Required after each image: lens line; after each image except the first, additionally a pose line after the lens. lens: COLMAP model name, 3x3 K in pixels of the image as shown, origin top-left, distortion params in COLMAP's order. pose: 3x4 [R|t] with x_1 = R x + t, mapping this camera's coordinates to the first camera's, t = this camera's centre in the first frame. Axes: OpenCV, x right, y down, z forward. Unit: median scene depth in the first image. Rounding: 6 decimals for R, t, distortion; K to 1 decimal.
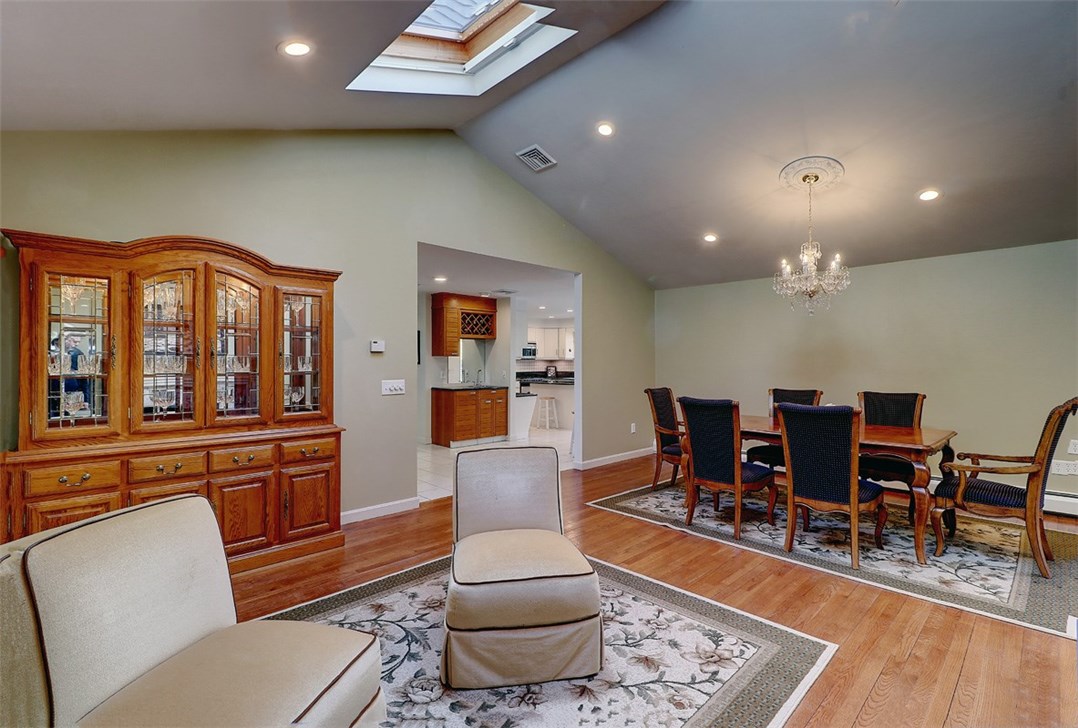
lens RADIAL K [[495.4, 0, 539.0], [0, 495.4, 364.0], [0, 0, 1]] dist [0.000221, 0.000018]
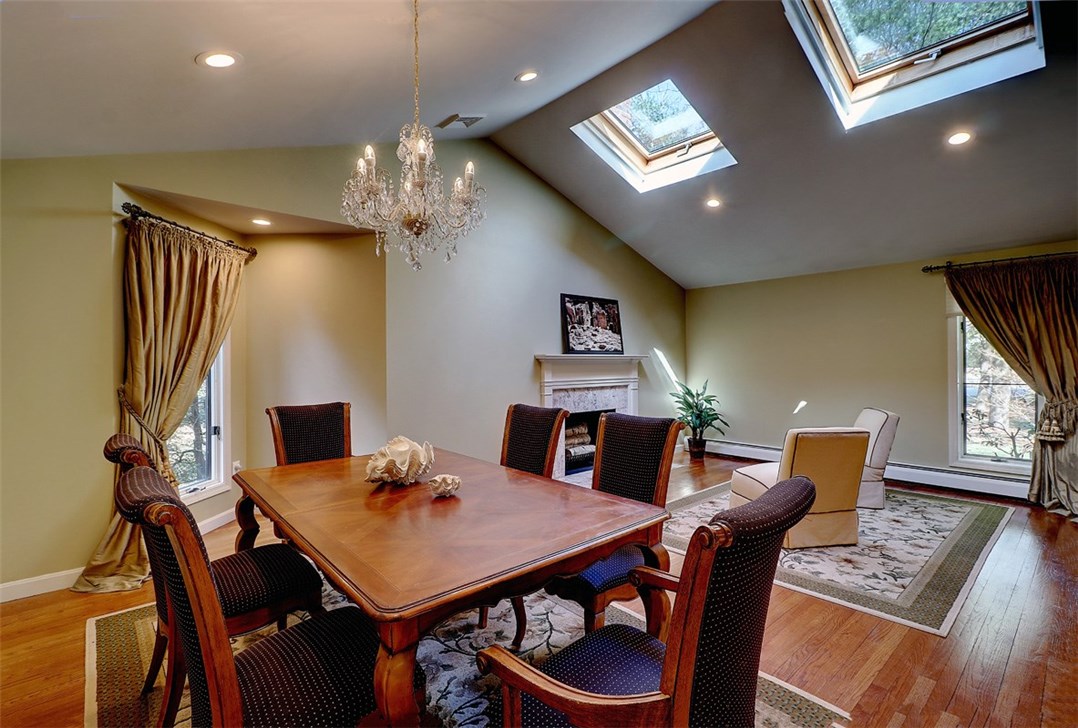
lens RADIAL K [[495.4, 0, 539.0], [0, 495.4, 364.0], [0, 0, 1]] dist [0.000221, 0.000018]
pose [[-0.999361, 0.003205, 0.035603, 0.628712], [0.003215, 0.999995, 0.000247, 0.004714], [-0.035602, 0.000361, -0.999366, 2.318064]]
